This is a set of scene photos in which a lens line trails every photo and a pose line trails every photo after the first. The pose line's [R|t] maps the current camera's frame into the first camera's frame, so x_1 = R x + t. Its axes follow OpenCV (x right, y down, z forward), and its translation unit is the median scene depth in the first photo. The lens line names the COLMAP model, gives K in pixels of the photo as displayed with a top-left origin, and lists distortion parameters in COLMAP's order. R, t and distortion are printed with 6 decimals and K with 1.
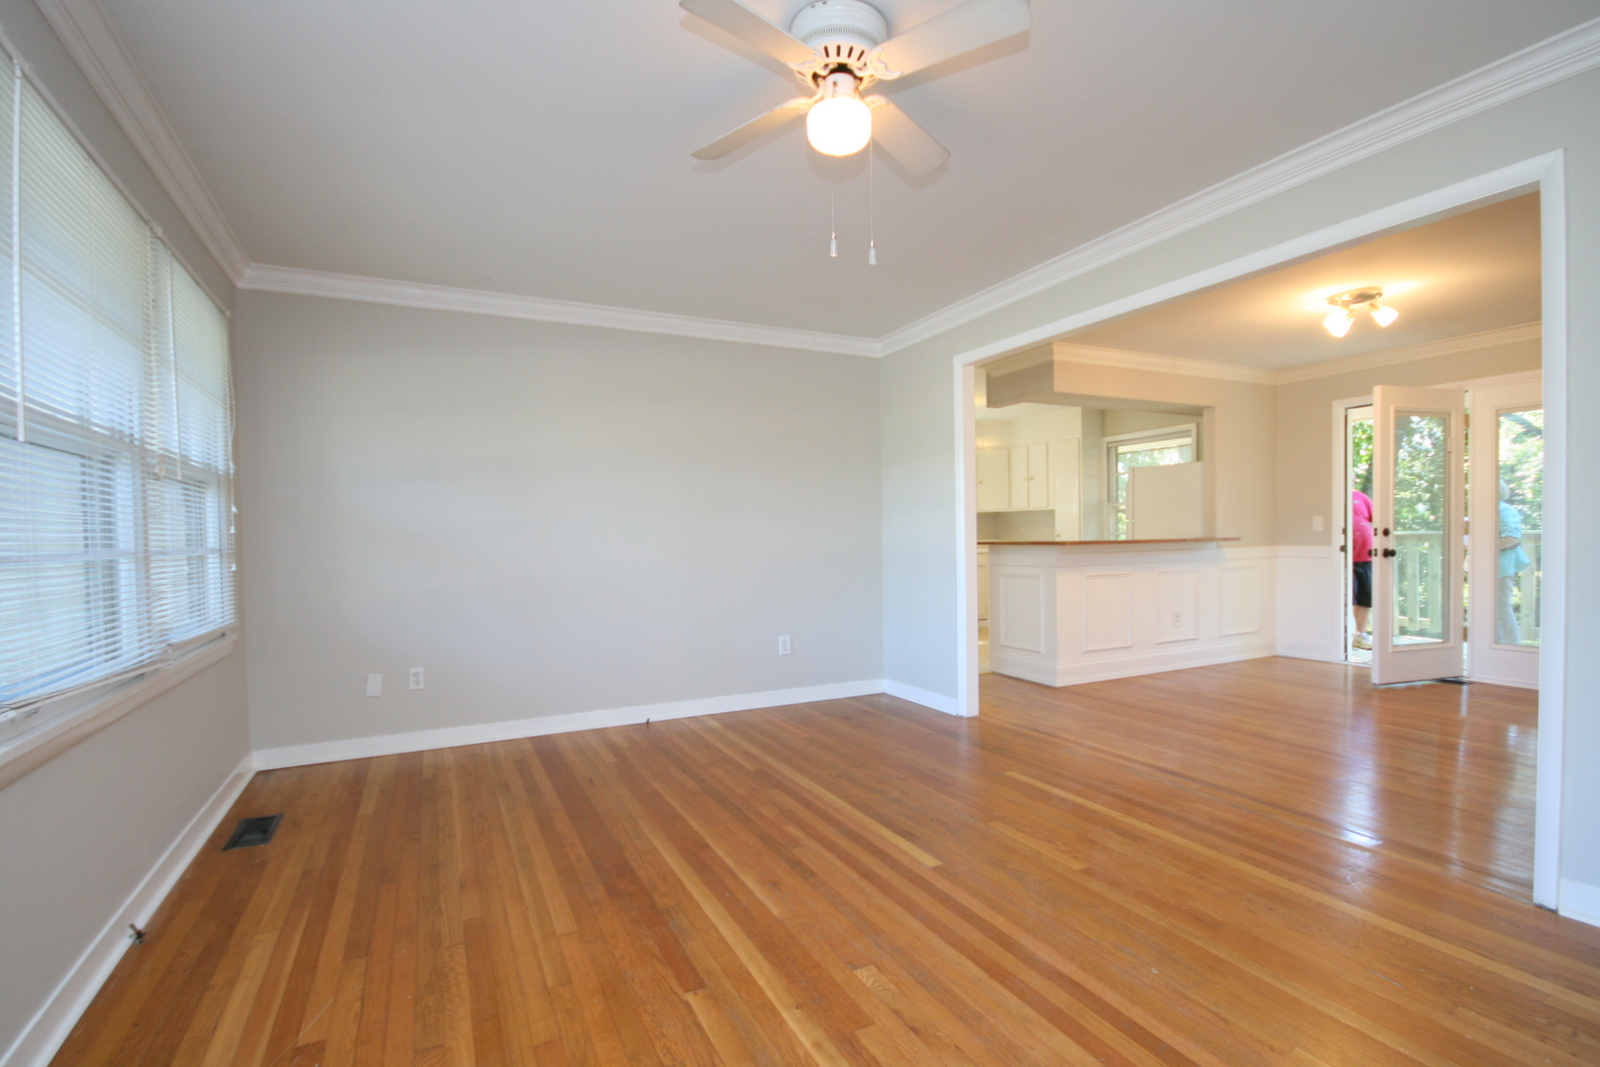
lens RADIAL K [[747.5, 0, 797.3], [0, 747.5, 554.8], [0, 0, 1]] dist [-0.002699, 0.000049]
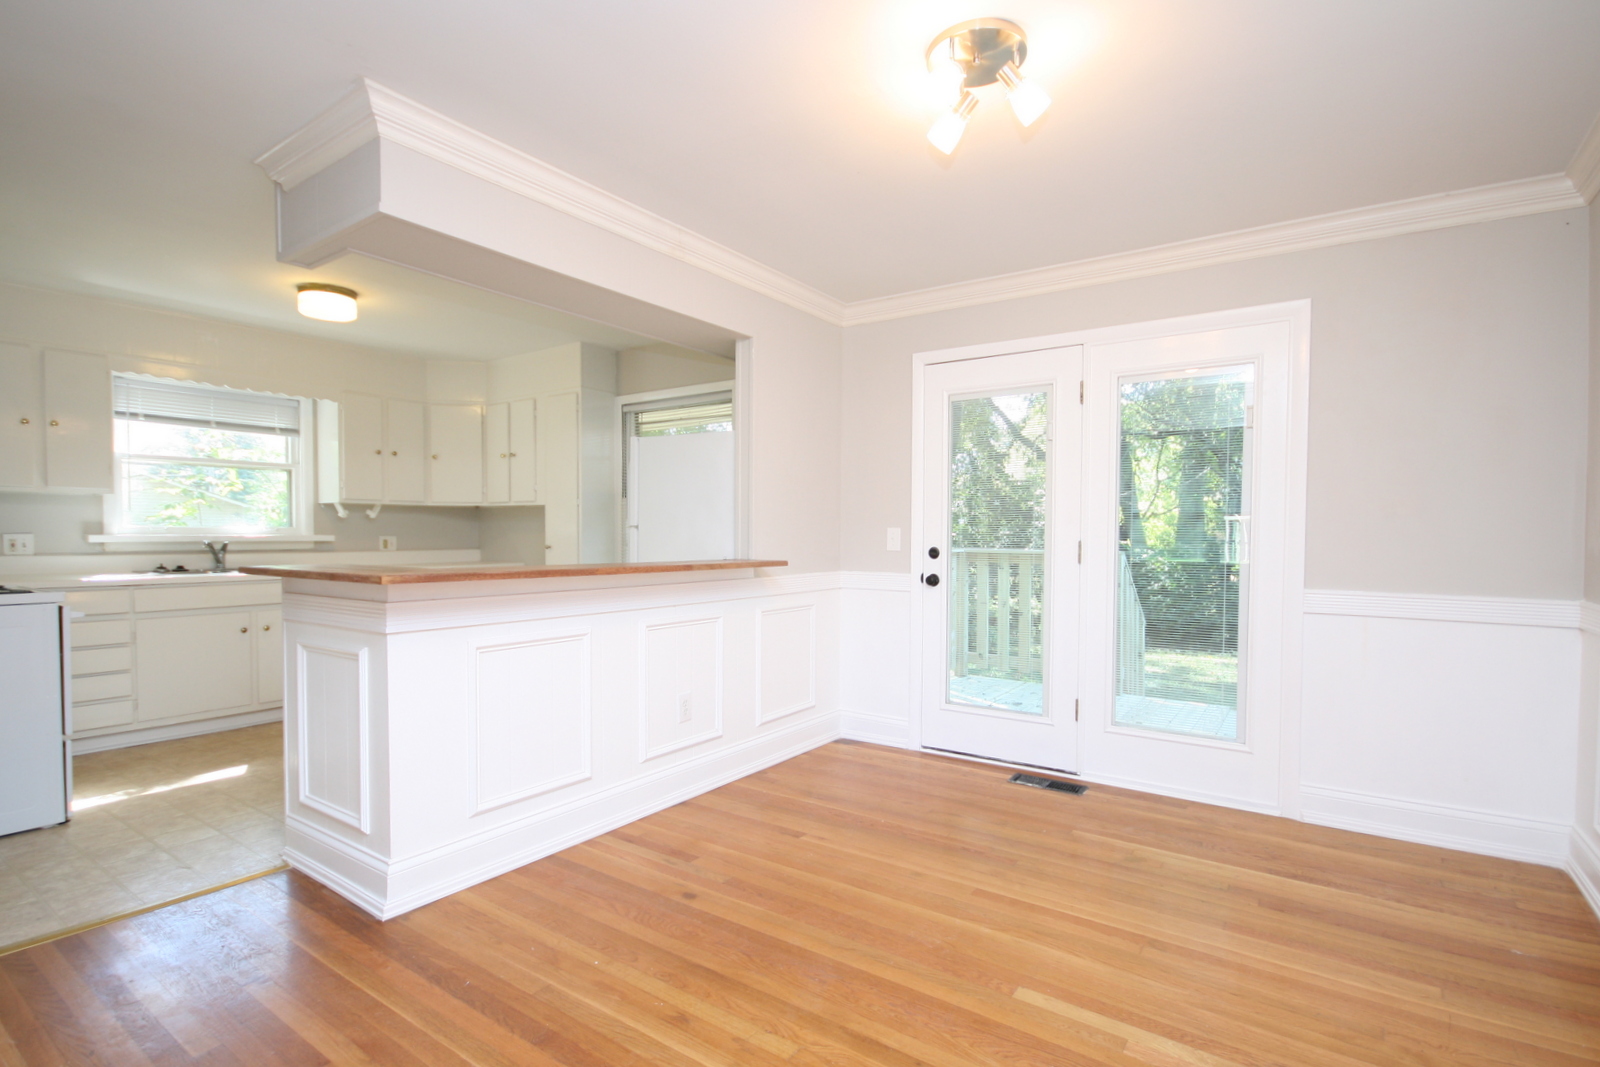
lens RADIAL K [[776.8, 0, 795.8], [0, 776.8, 552.3], [0, 0, 1]] dist [-0.001869, -0.001020]
pose [[0.875696, 0.011849, 0.482717, 0.224590], [-0.008747, 0.999924, -0.008676, -0.018130], [-0.482783, 0.003375, 0.875734, 0.341435]]
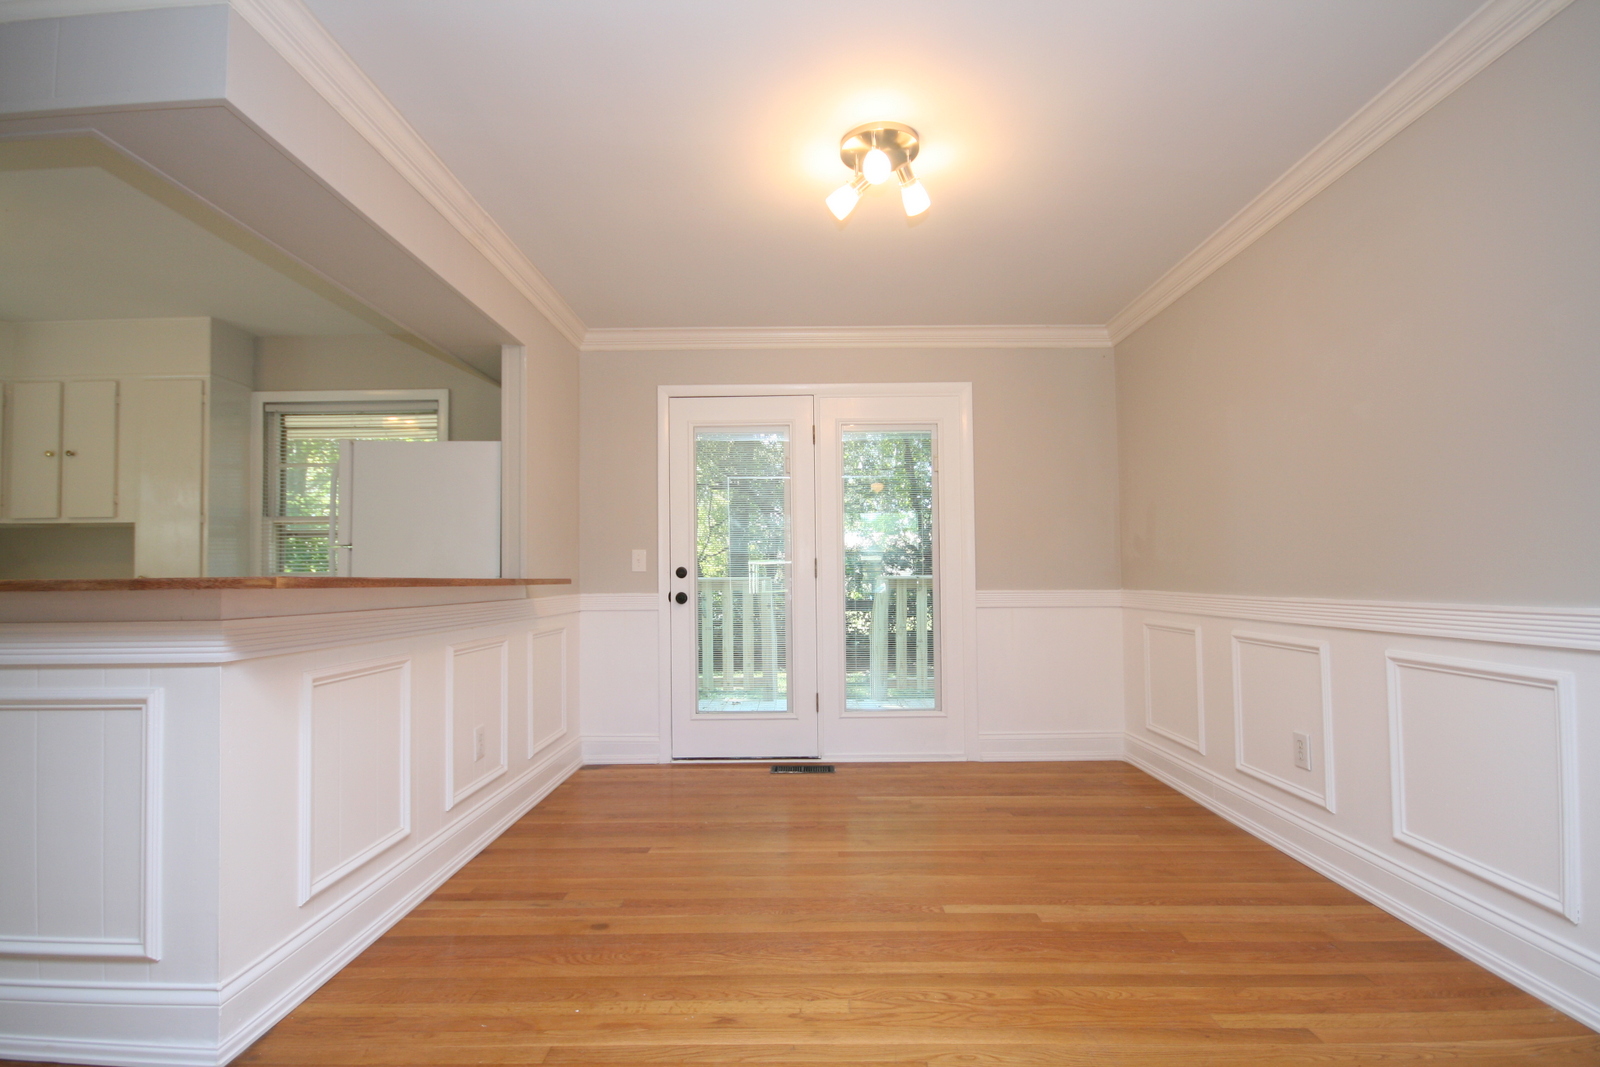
lens RADIAL K [[747.5, 0, 797.3], [0, 747.5, 554.8], [0, 0, 1]] dist [-0.002699, 0.000049]
pose [[0.448156, 0.041920, 0.892972, 0.118862], [0.026534, 0.997836, -0.060159, -0.001757], [-0.893562, 0.050655, 0.446074, 0.438959]]
